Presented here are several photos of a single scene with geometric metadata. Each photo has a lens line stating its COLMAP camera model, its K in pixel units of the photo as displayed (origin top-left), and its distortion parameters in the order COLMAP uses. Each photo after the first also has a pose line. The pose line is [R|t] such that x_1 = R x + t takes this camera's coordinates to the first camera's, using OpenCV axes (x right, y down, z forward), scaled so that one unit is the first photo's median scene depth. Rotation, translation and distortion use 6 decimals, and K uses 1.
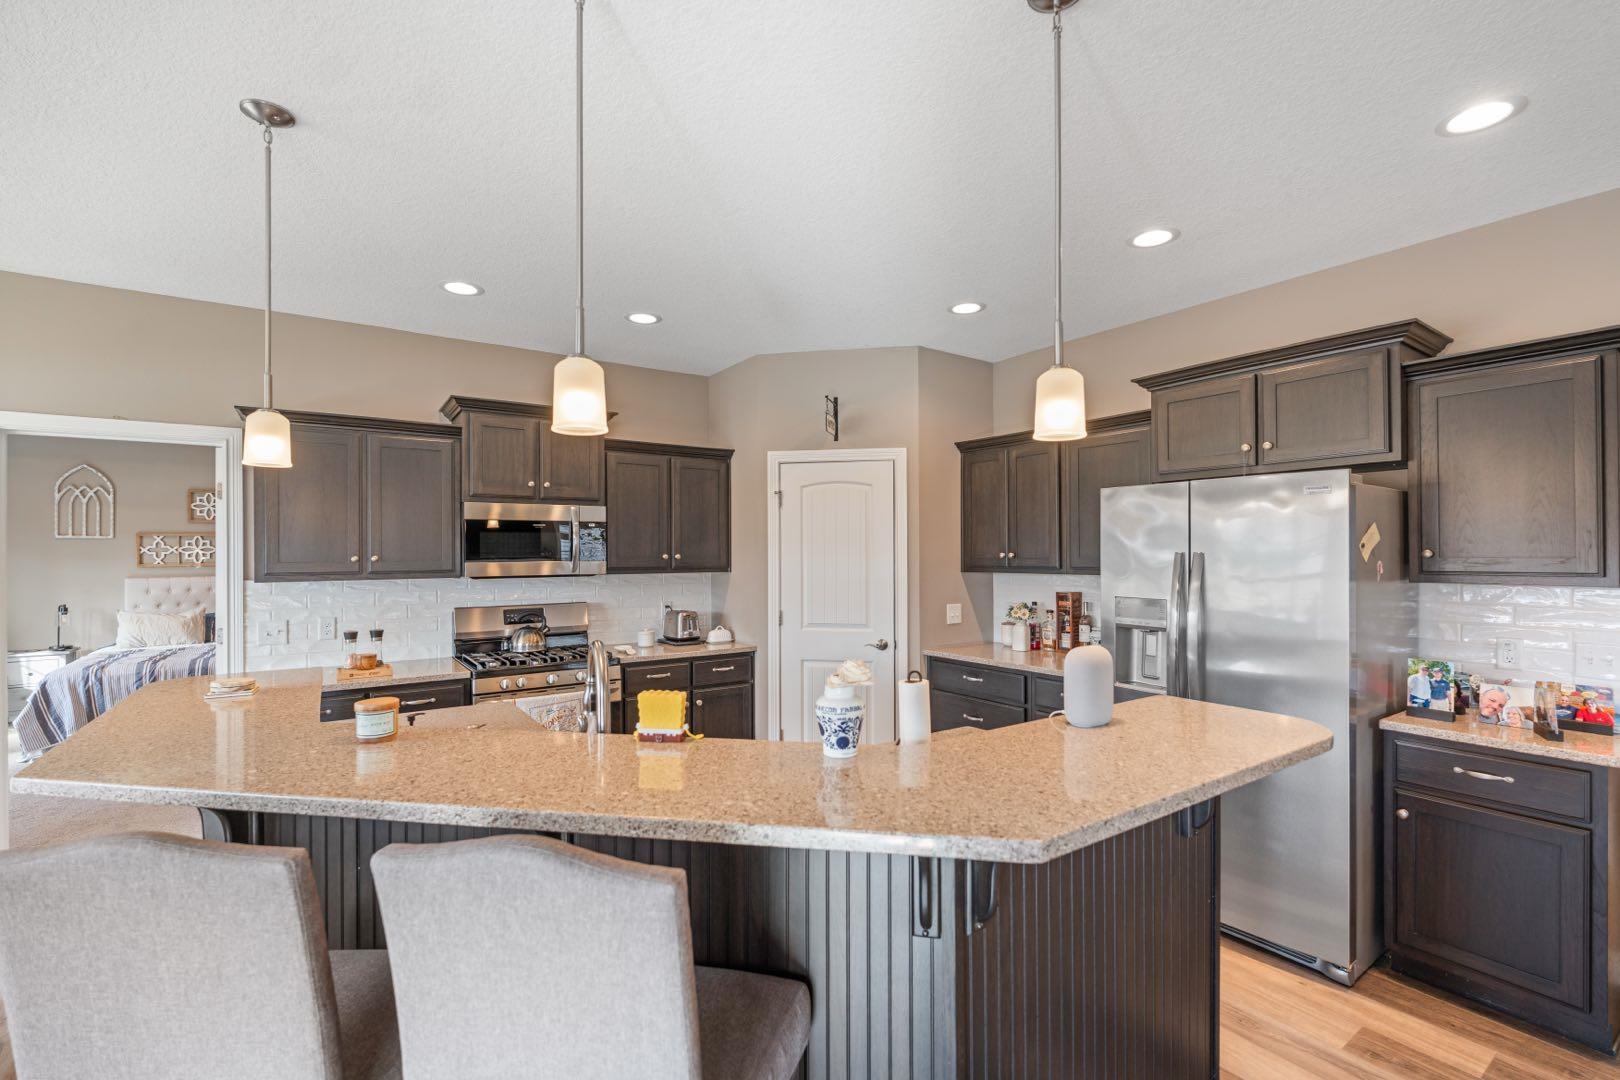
lens RADIAL K [[716.2, 0, 810.3], [0, 716.2, 544.2], [0, 0, 1]] dist [-0.004528, 0.001206]
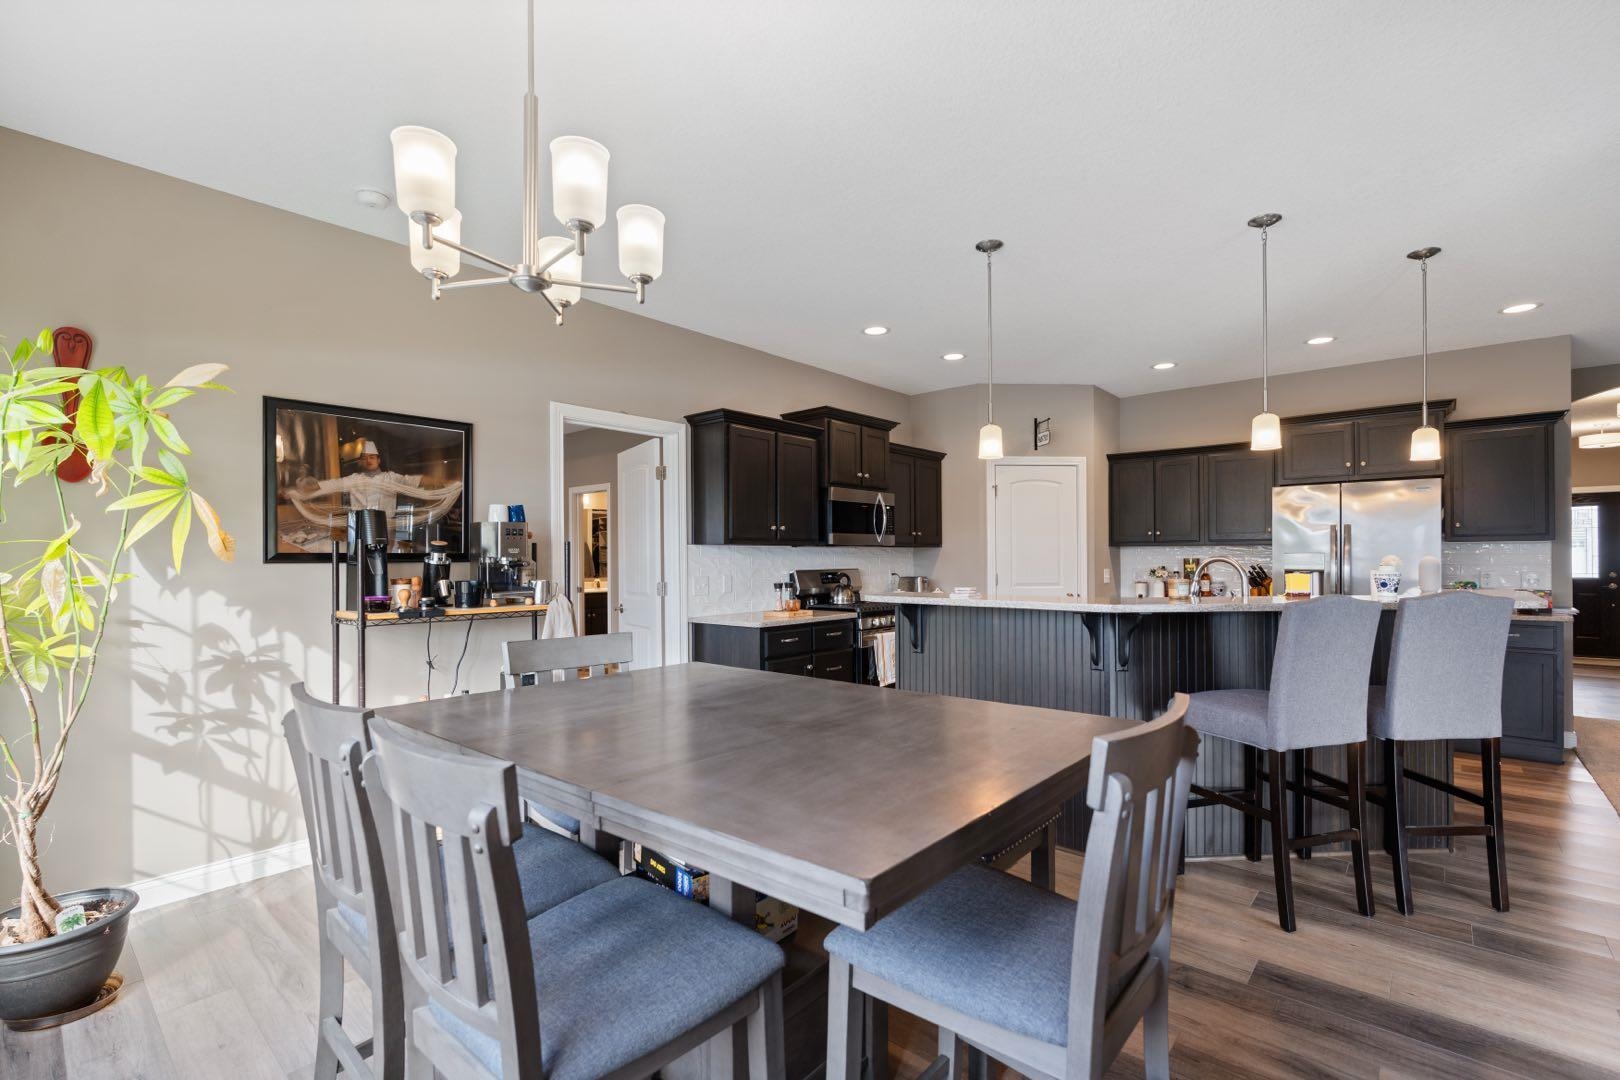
lens RADIAL K [[716.2, 0, 813.1], [0, 716.2, 552.2], [0, 0, 1]] dist [-0.004528, 0.001206]
pose [[0.968222, 0.002091, 0.250084, -0.769599], [-0.002708, 0.999994, 0.002125, 0.053103], [-0.250078, -0.002735, 0.968222, -0.238949]]
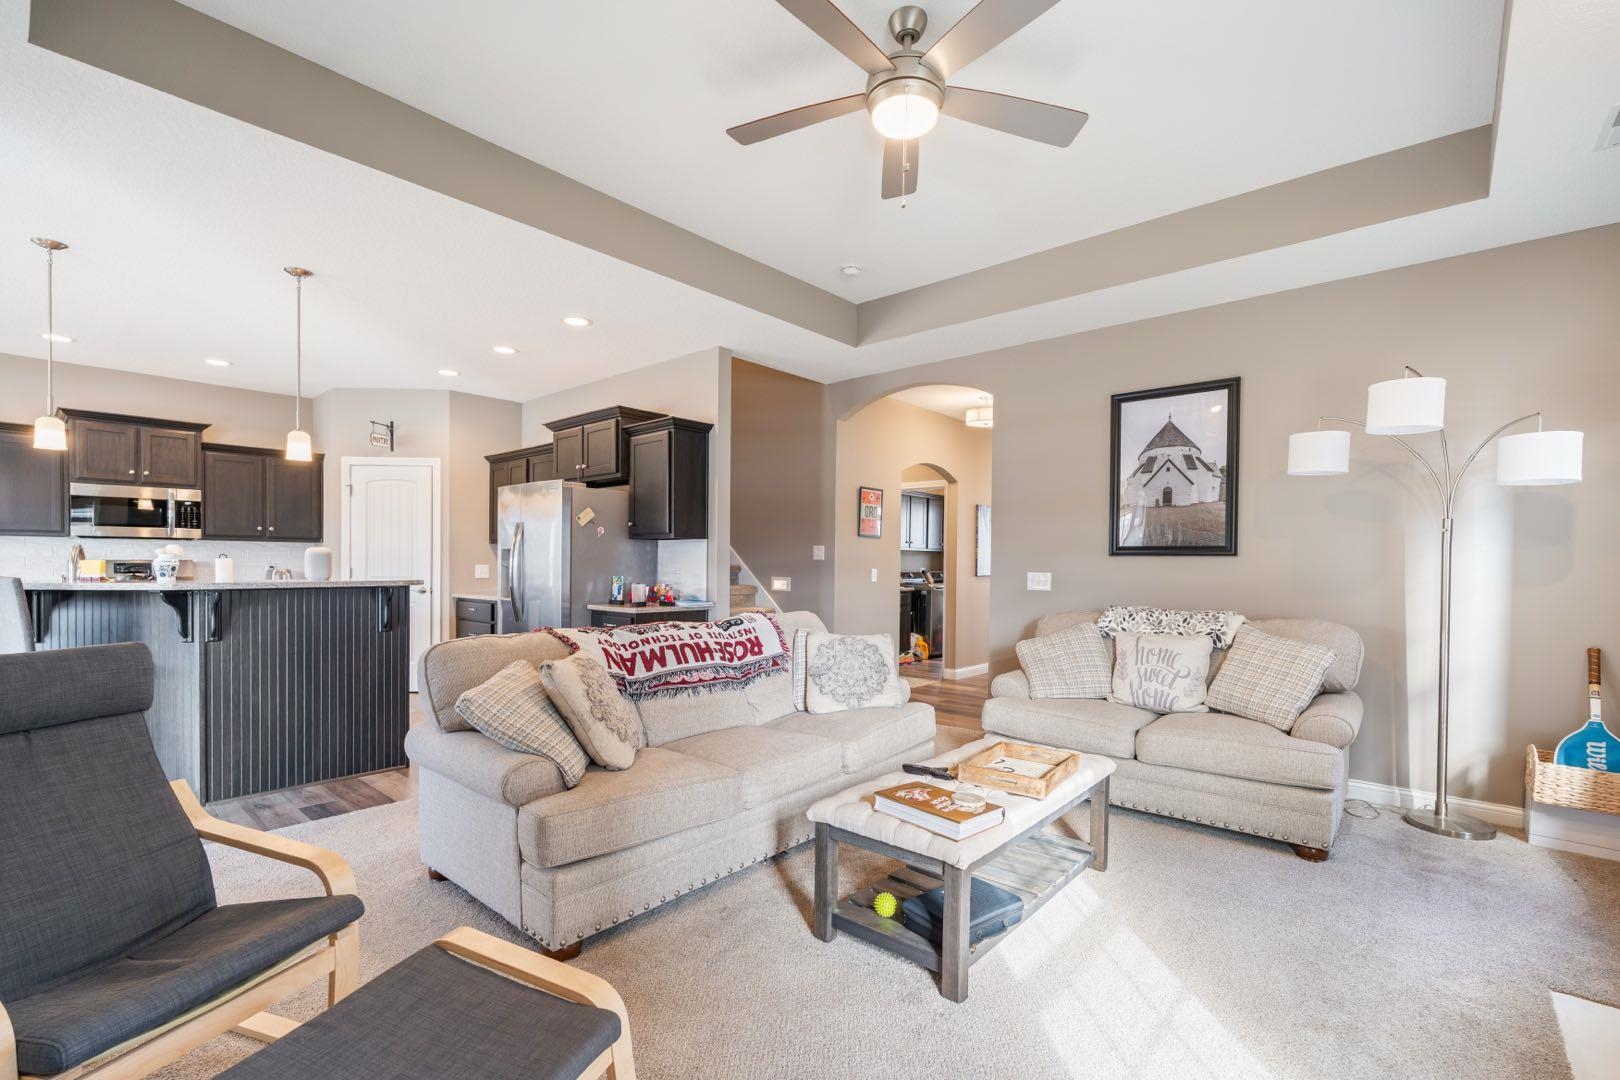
lens RADIAL K [[716.2, 0, 809.8], [0, 716.2, 561.0], [0, 0, 1]] dist [-0.004528, 0.001206]
pose [[0.971664, 0.010921, 0.236115, 0.555758], [-0.013984, 0.999838, 0.011301, 0.053948], [-0.235953, -0.014283, 0.971659, -0.660955]]
